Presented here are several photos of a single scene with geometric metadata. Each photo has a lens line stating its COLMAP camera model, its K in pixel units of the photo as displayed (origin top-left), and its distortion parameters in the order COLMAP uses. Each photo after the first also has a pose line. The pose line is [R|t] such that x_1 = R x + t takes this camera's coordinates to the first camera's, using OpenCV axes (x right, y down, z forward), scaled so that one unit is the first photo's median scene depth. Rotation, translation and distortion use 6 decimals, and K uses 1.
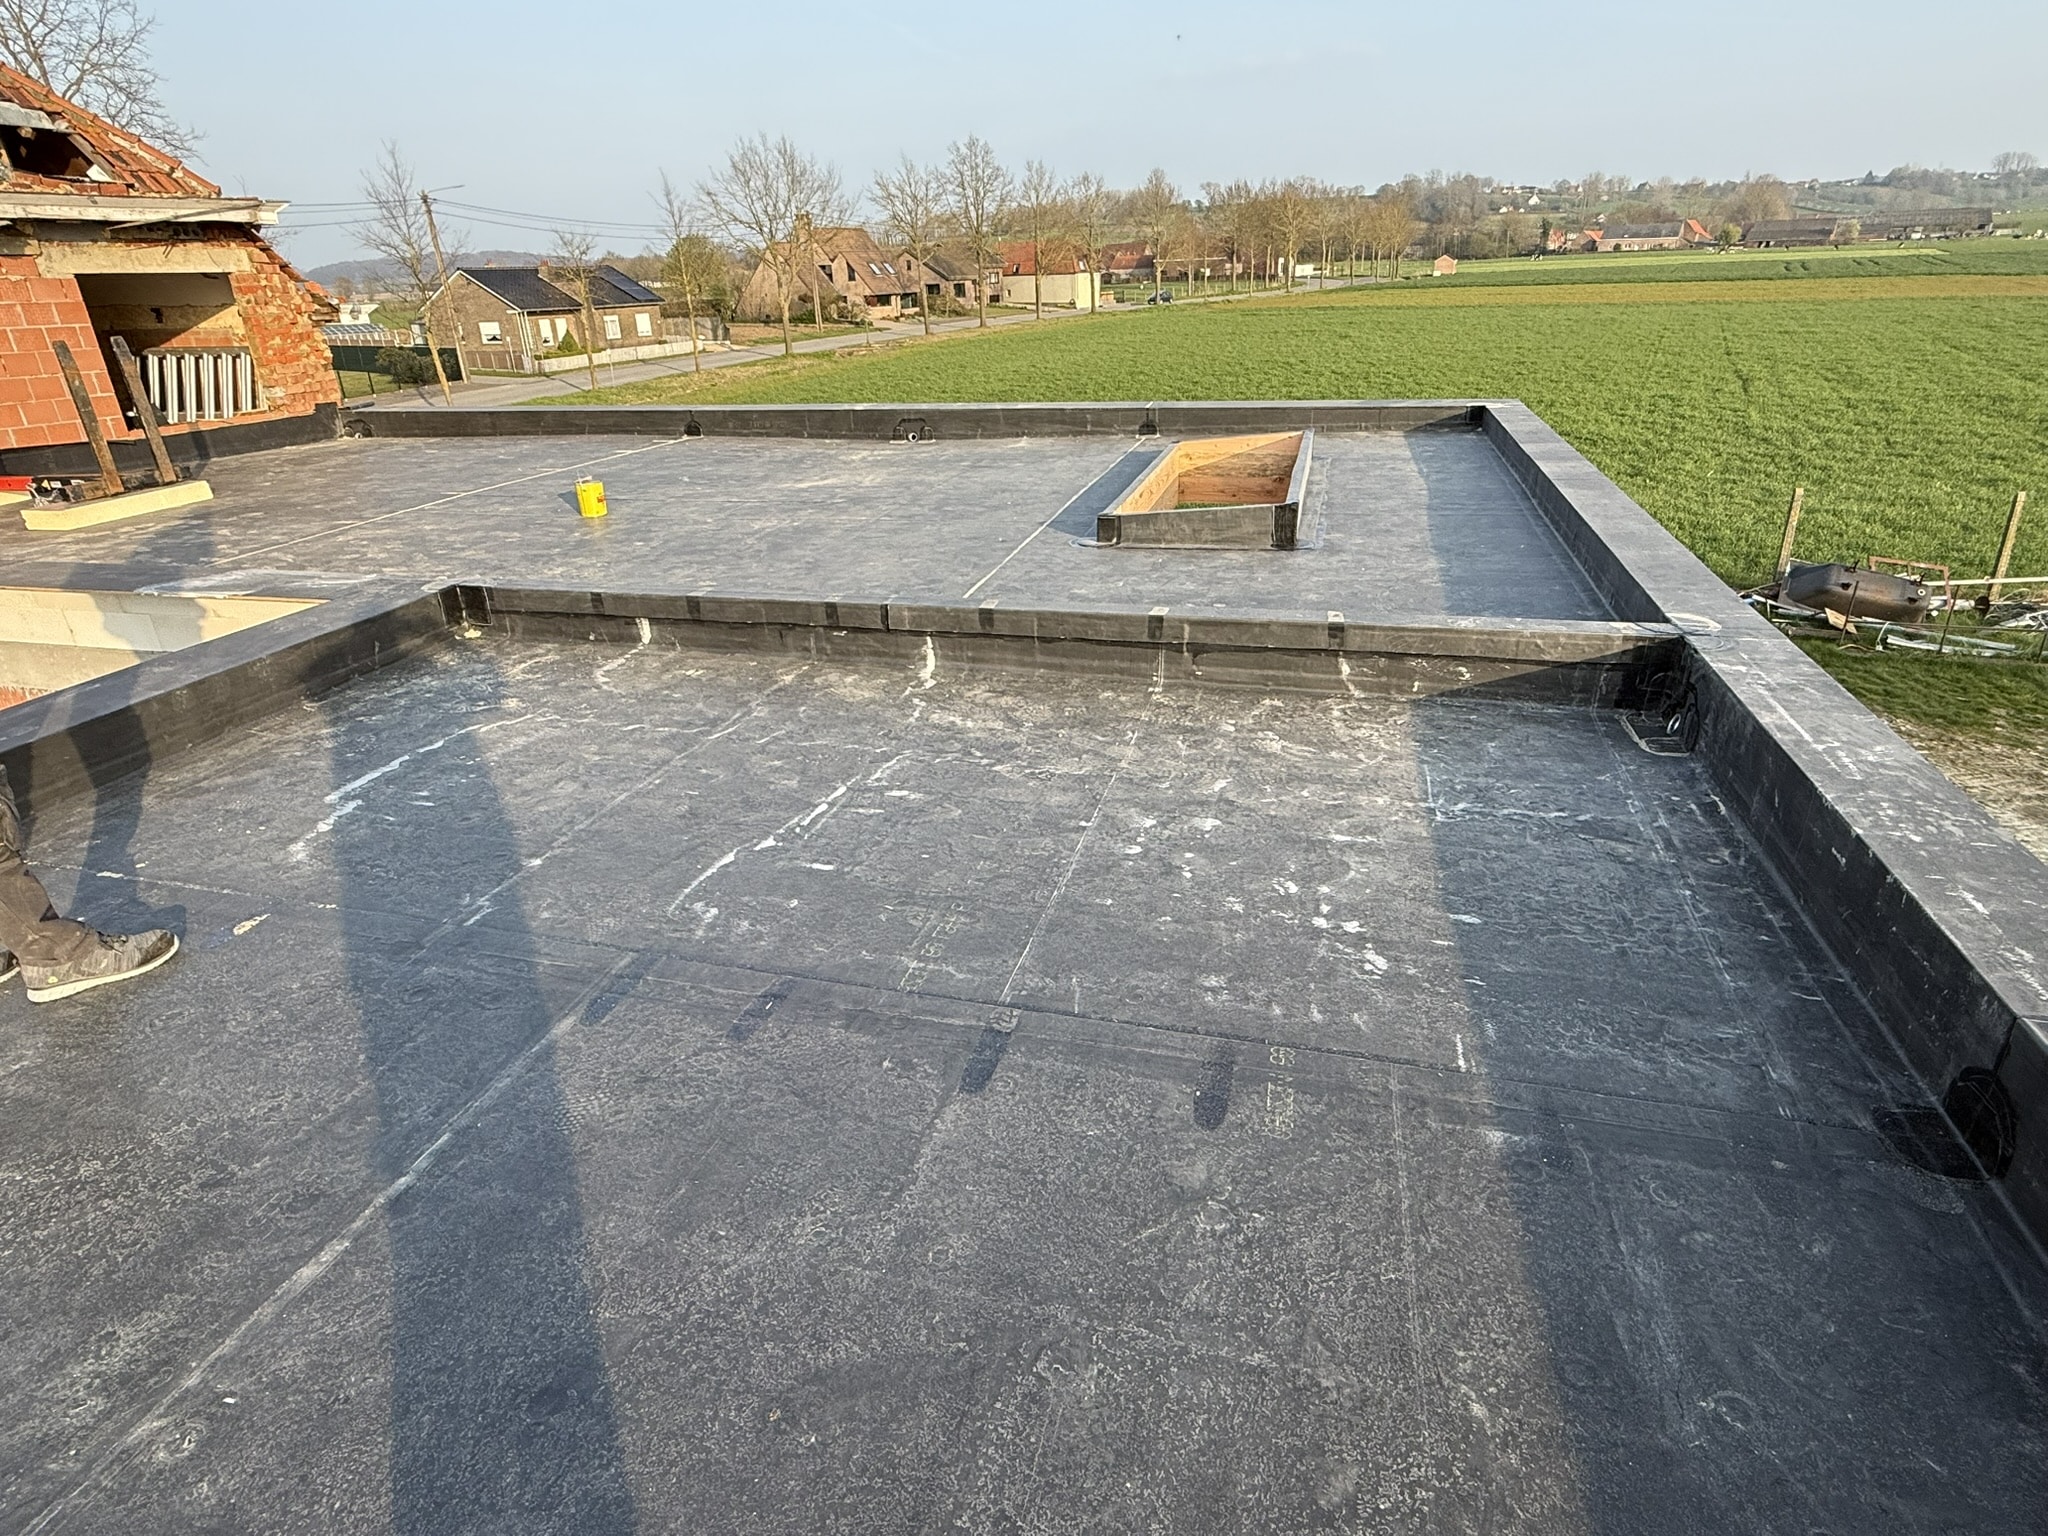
lens RADIAL K [[1124.2, 0, 1024.0], [0, 1124.2, 768.0], [0, 0, 1]] dist [0.000096, -0.002493]
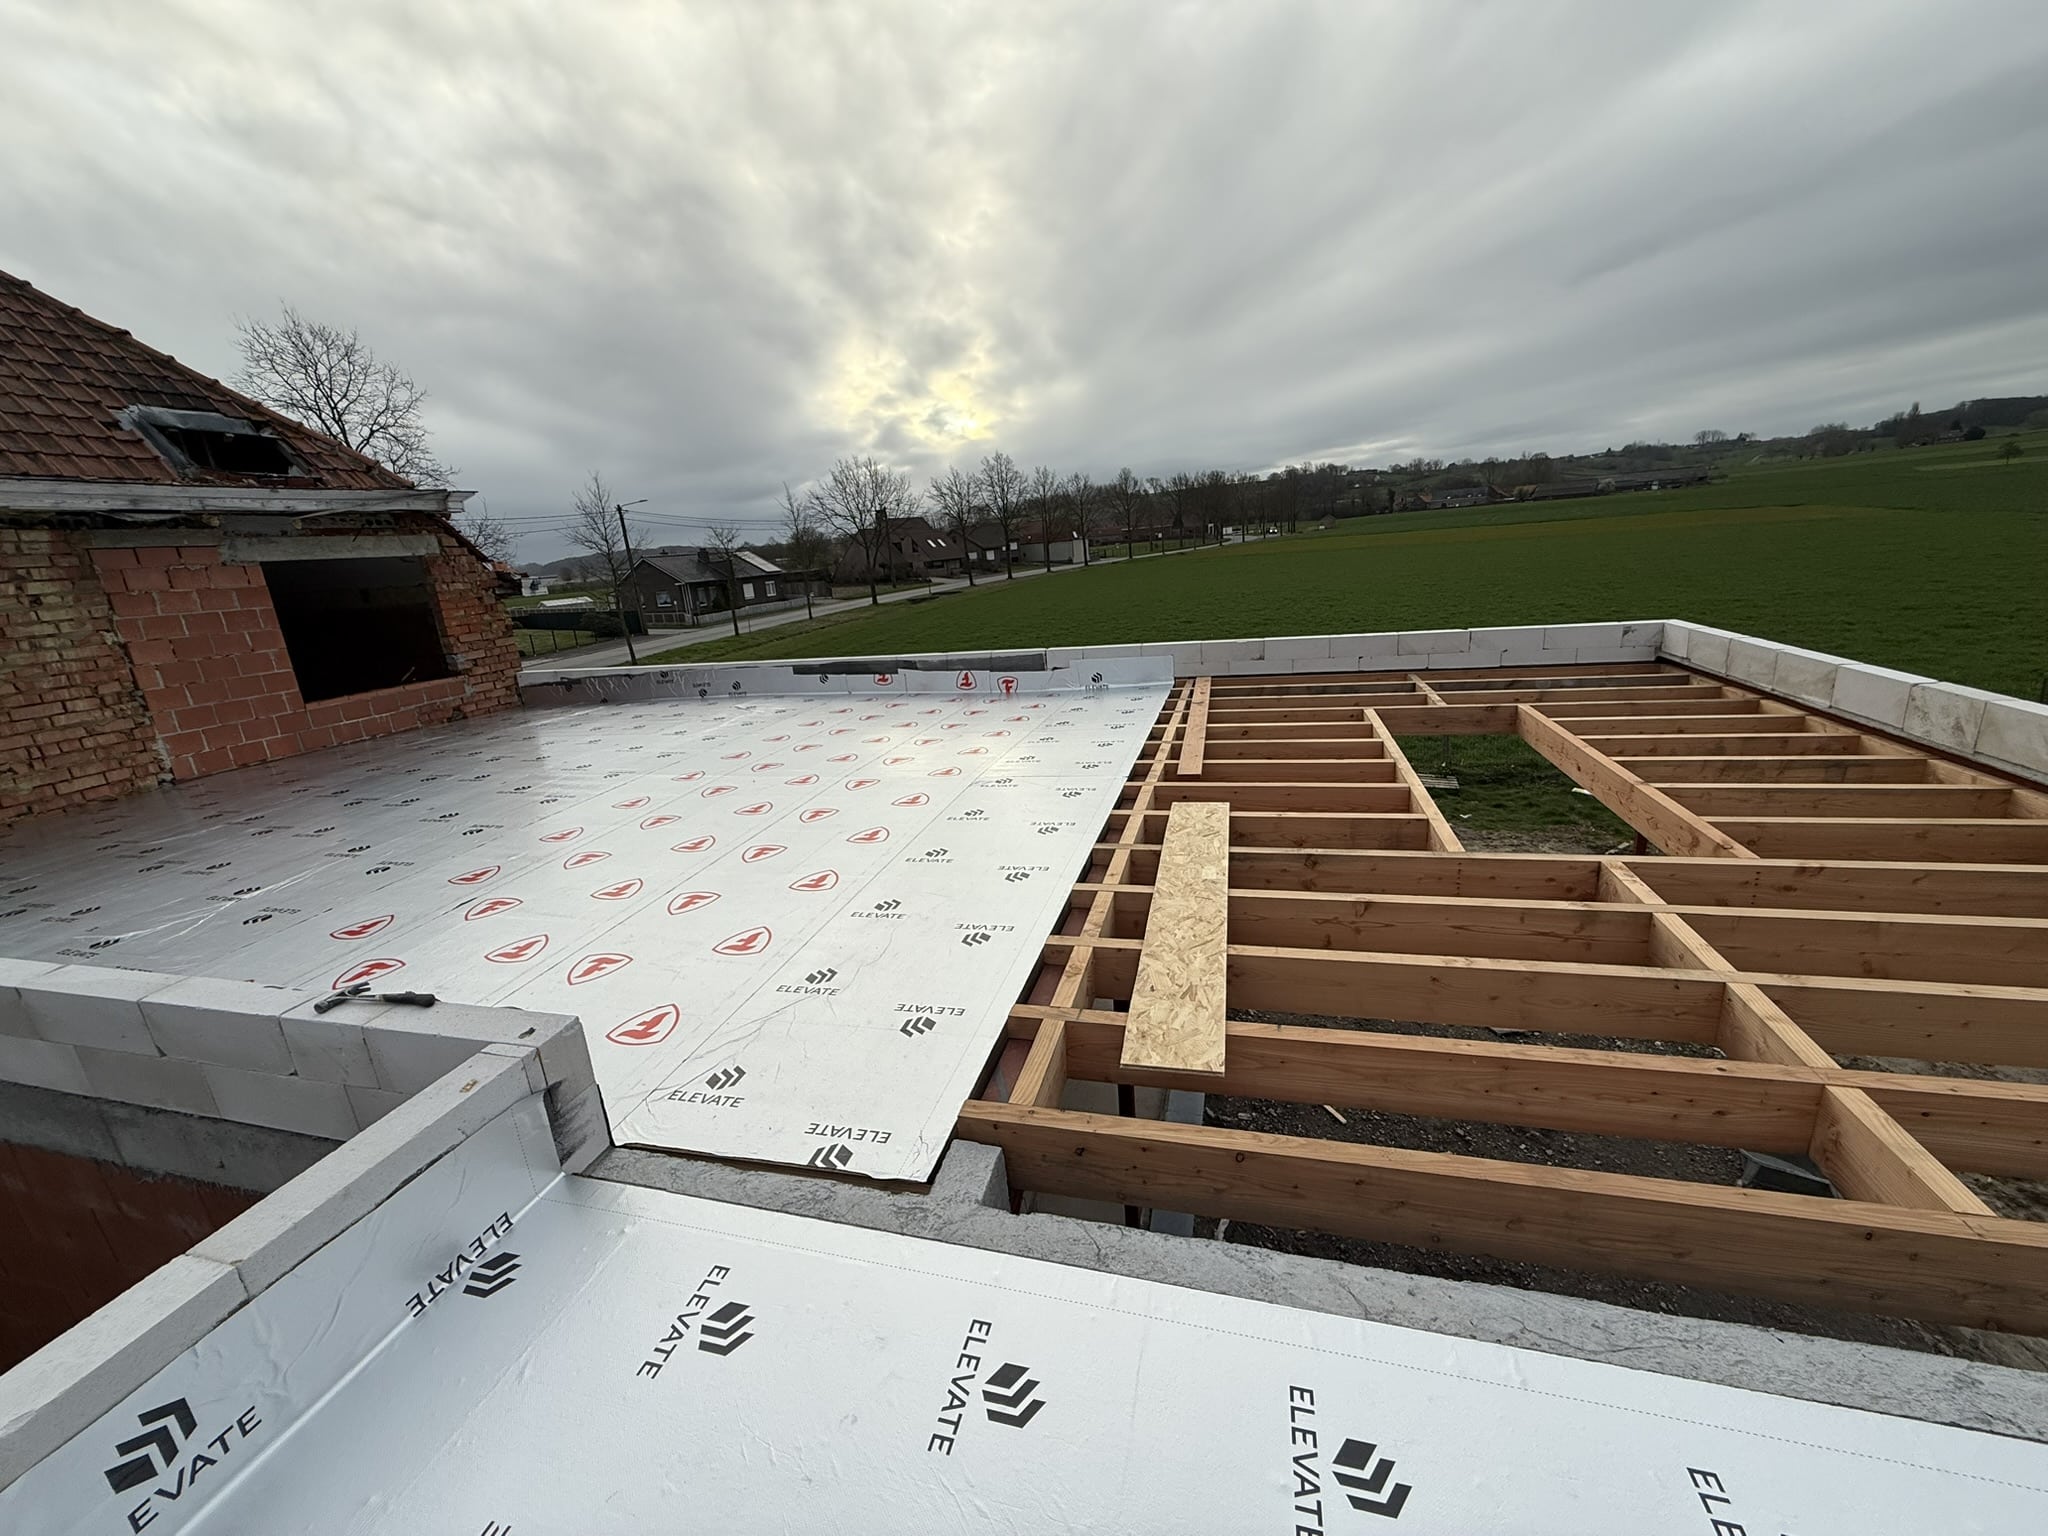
lens RADIAL K [[815.5, 0, 1024.0], [0, 815.5, 768.0], [0, 0, 1]] dist [-0.000111, 0.000062]
pose [[0.998902, -0.042942, -0.018745, -0.019622], [0.039779, 0.988633, -0.144994, -0.017406], [0.024759, 0.144089, 0.989255, 0.045986]]
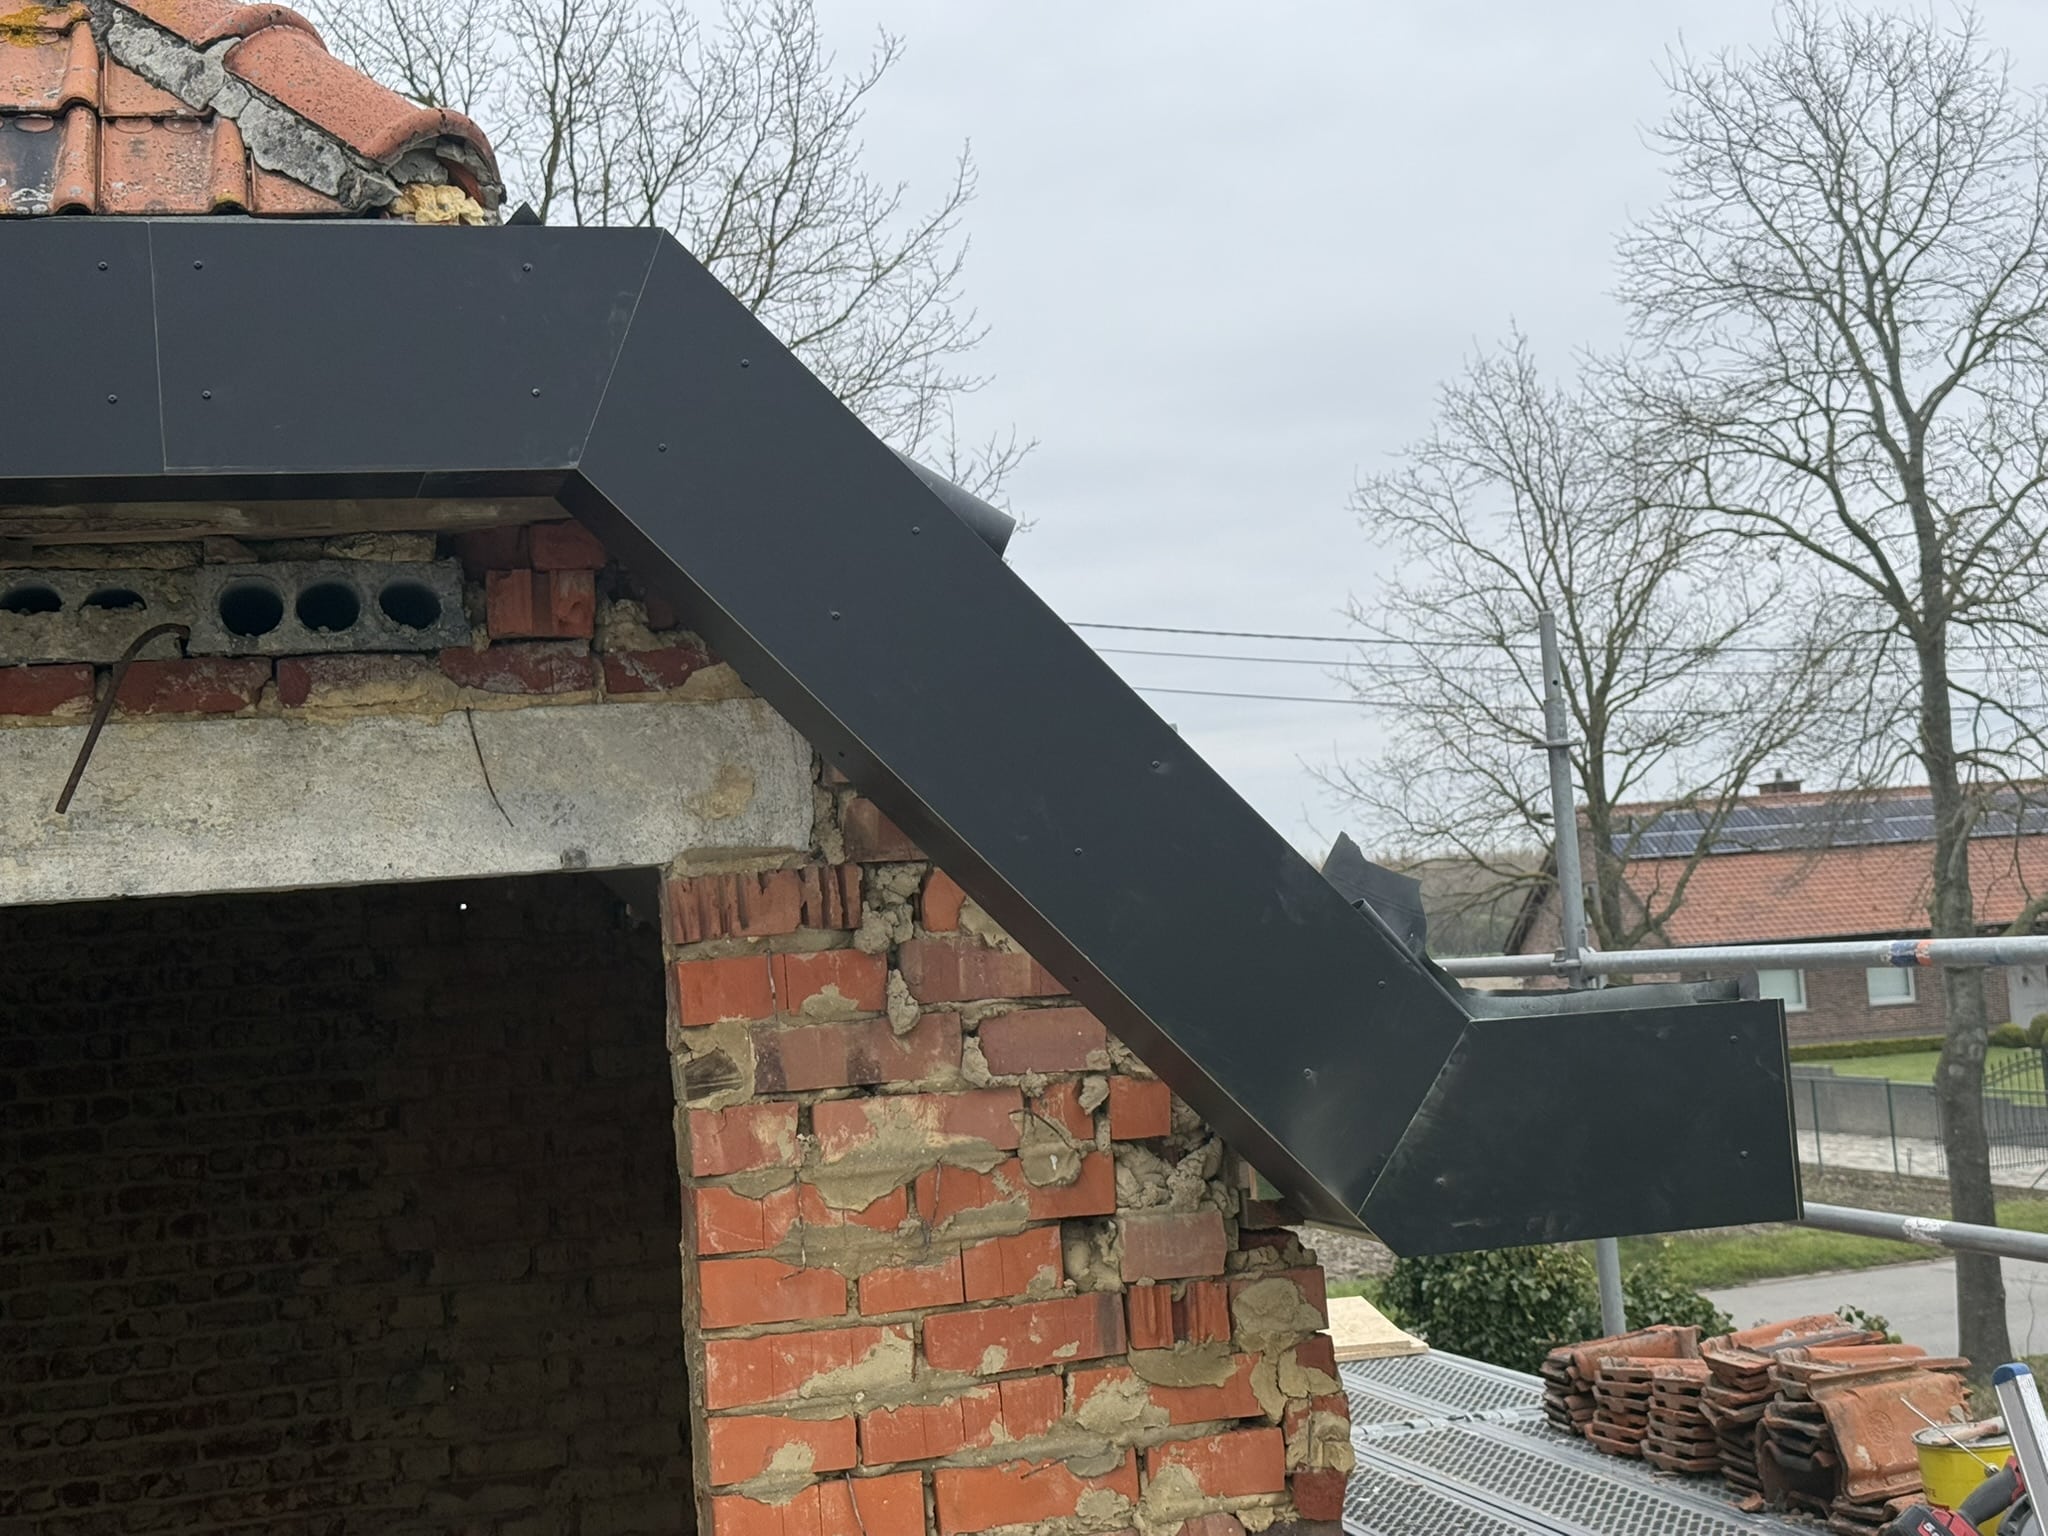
lens RADIAL K [[2876.6, 0, 1024.0], [0, 2876.6, 768.0], [0, 0, 1]] dist [0.001766, -0.005039]
pose [[0.490139, -0.057660, -0.869735, -0.072330], [-0.307224, 0.922347, -0.234284, -0.071614], [0.815707, 0.382035, 0.434364, 0.163931]]
